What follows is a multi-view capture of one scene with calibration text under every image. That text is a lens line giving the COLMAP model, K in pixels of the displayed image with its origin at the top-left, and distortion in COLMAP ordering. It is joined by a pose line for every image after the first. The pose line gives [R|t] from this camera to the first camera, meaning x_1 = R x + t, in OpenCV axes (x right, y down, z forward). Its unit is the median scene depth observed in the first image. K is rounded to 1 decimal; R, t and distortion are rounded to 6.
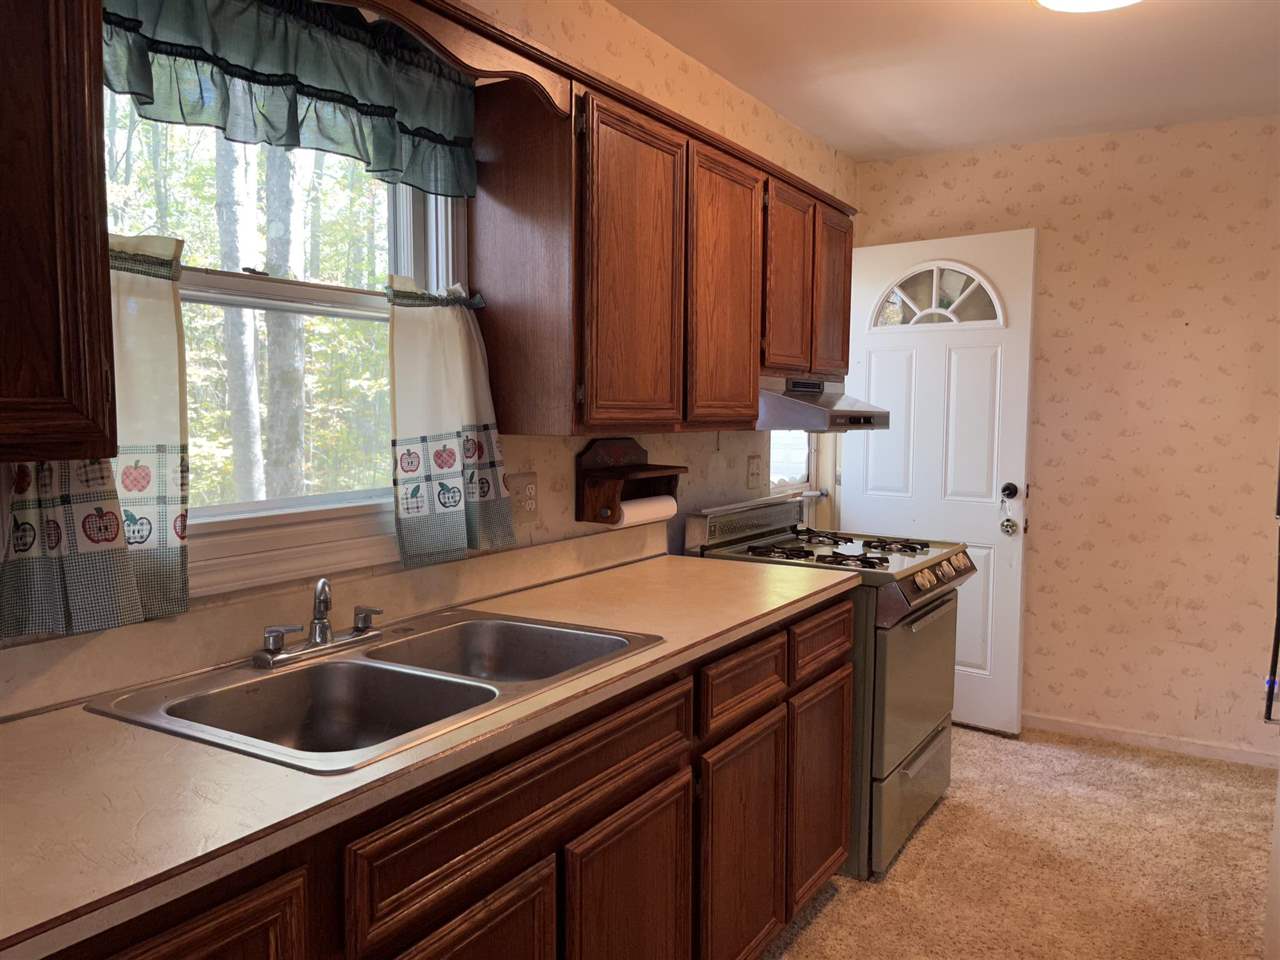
lens RADIAL K [[964.7, 0, 643.2], [0, 964.7, 482.1], [0, 0, 1]] dist [0.059263, -0.074184]
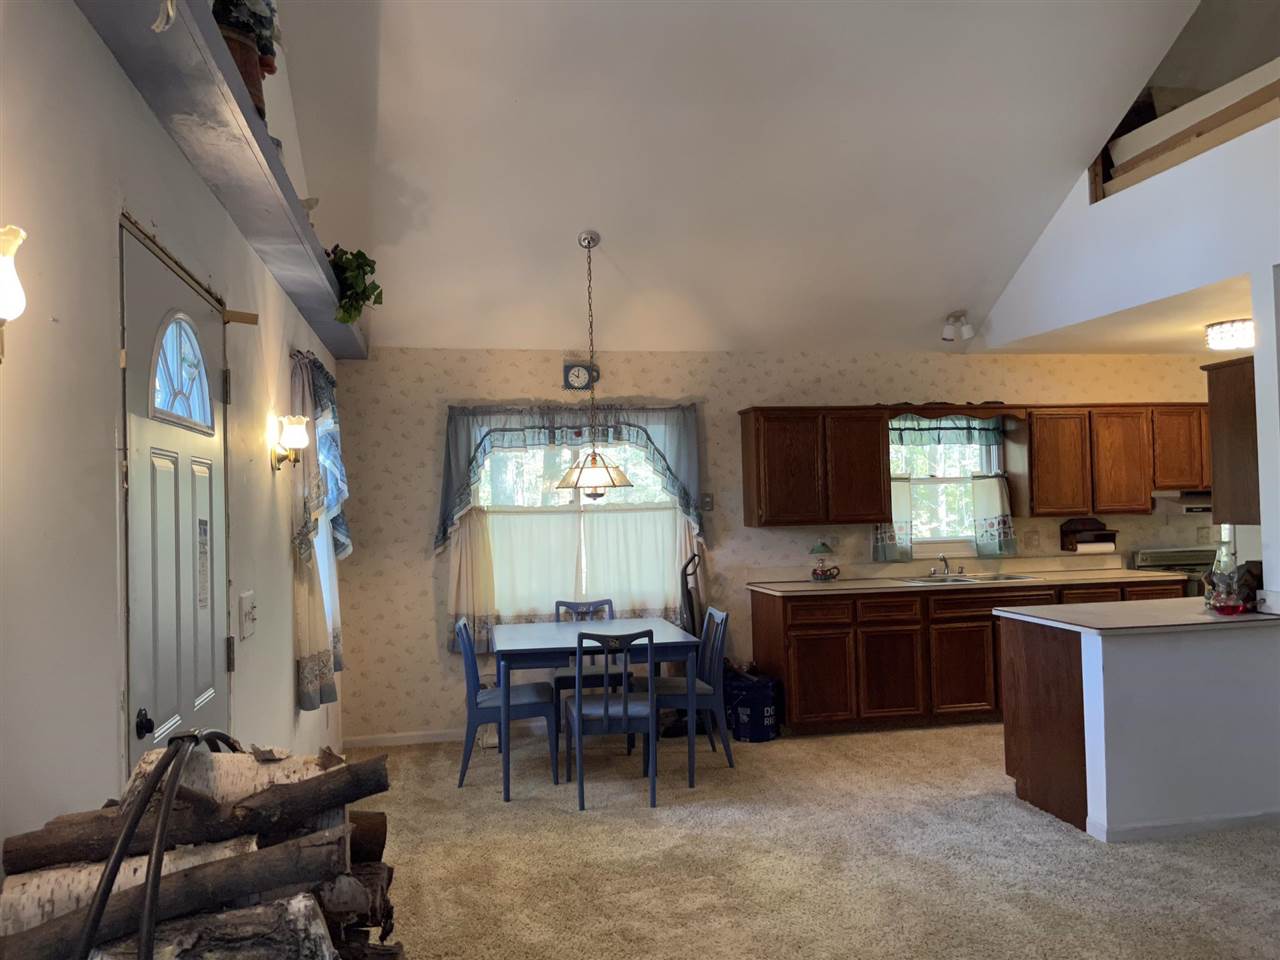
lens RADIAL K [[964.7, 0, 628.9], [0, 964.7, 486.3], [0, 0, 1]] dist [0.059263, -0.074184]
pose [[0.667809, -0.038626, -0.743330, 1.370842], [-0.027713, 0.996670, -0.076688, 0.124954], [0.743817, 0.071813, 0.664514, -2.020134]]
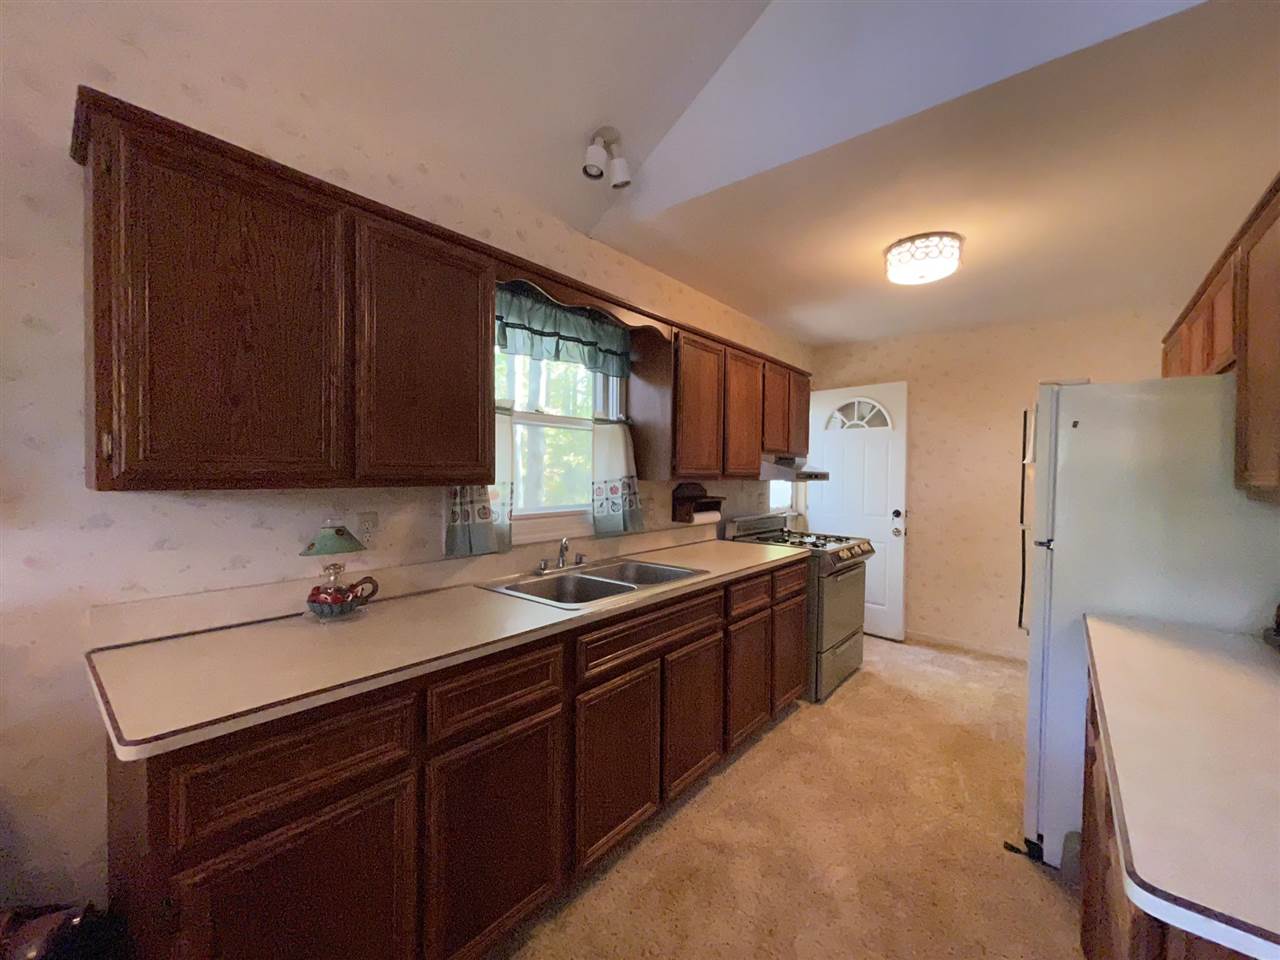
lens RADIAL K [[514.6, 0, 638.0], [0, 514.6, 479.4], [0, 0, 1]] dist [-0.003299, 0.000111]
pose [[0.989588, 0.006635, -0.143774, 0.022820], [-0.015633, 0.997982, -0.061543, 0.022751], [0.143076, 0.063150, 0.987695, -0.180824]]
